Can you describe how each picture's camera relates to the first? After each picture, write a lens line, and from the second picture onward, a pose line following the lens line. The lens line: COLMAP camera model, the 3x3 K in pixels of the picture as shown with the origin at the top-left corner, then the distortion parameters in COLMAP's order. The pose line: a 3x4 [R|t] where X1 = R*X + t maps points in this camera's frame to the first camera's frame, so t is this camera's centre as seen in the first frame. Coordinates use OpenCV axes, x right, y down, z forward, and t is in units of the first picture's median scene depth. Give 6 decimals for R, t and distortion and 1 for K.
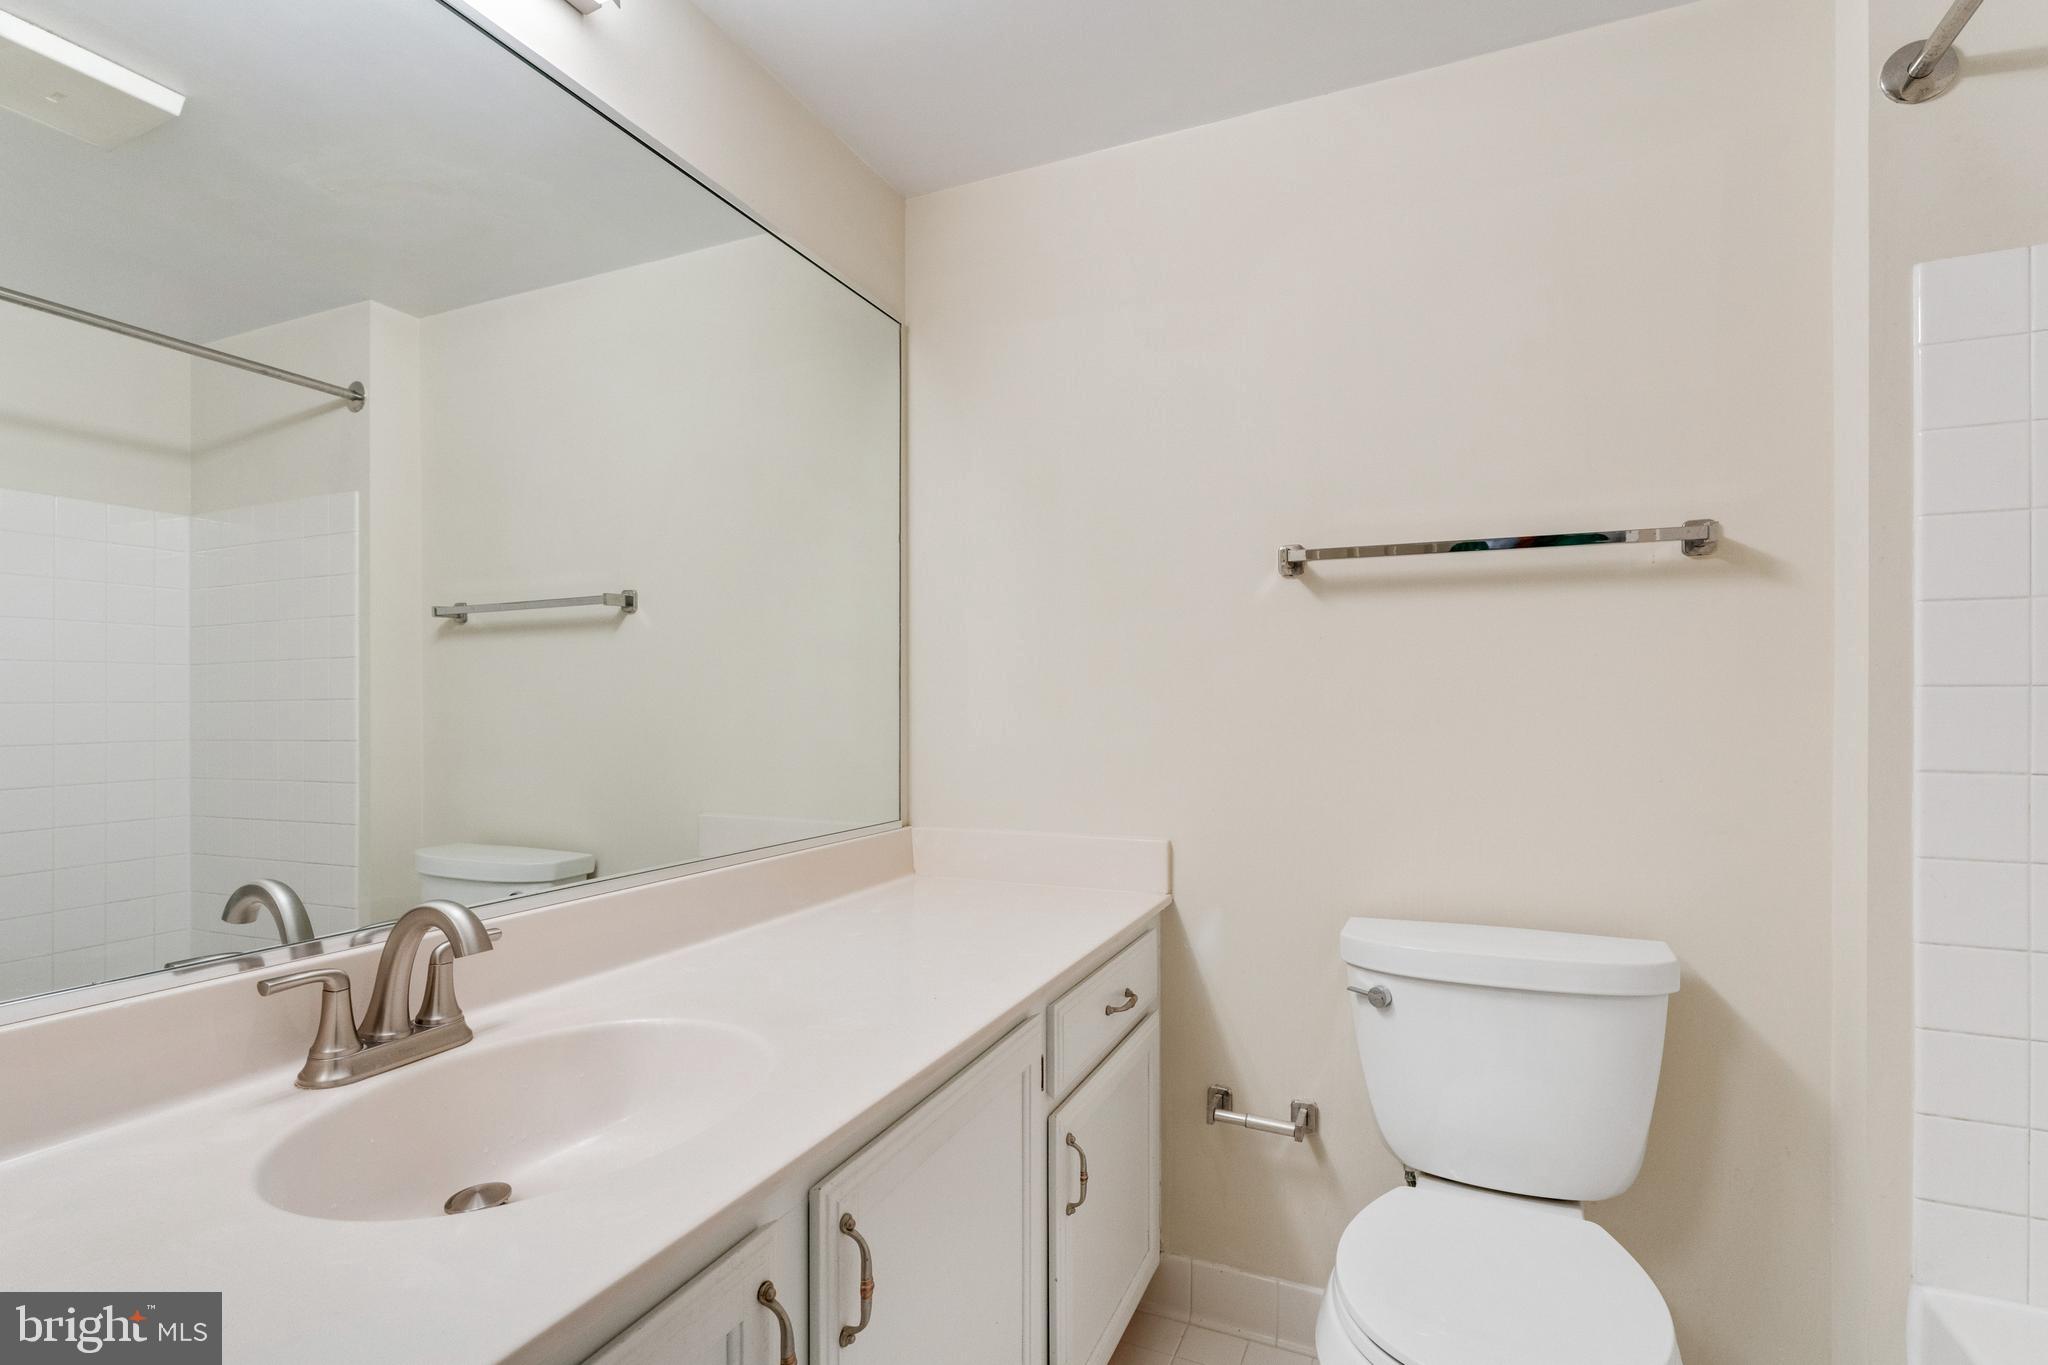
lens RADIAL K [[947.0, 0, 1025.1], [0, 947.0, 692.3], [0, 0, 1]] dist [0.006137, 0.000850]
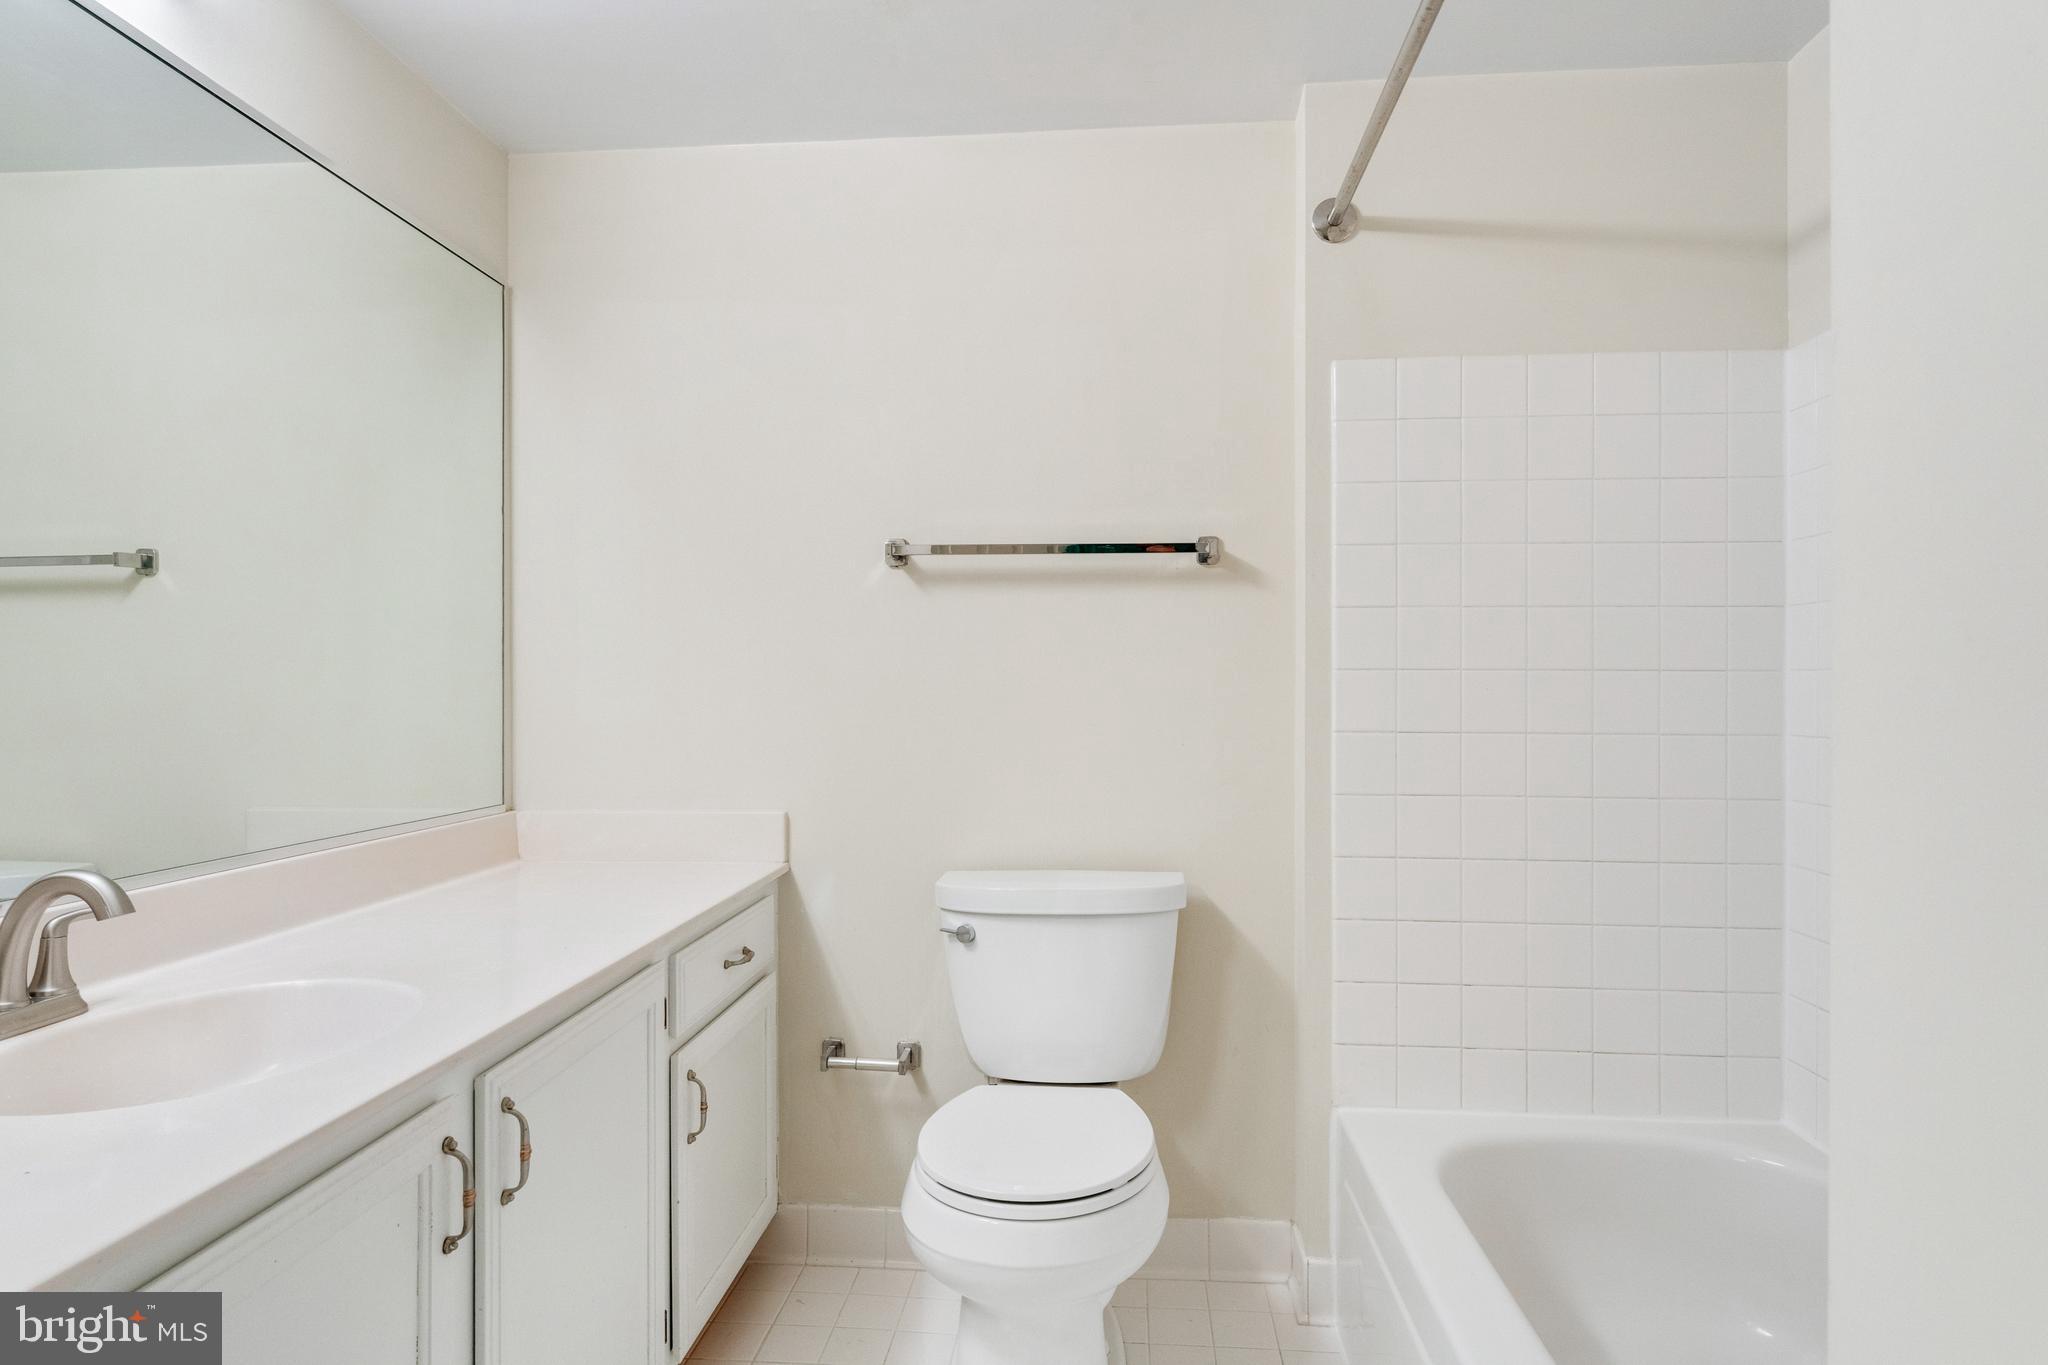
lens RADIAL K [[1155.4, 0, 1024.3], [0, 1155.4, 689.2], [0, 0, 1]] dist [-0.001697, 0.002327]
pose [[0.943733, -0.002549, 0.330698, -0.028238], [-0.003811, 0.999820, 0.018581, -0.006591], [-0.330686, -0.018796, 0.943554, -0.369993]]
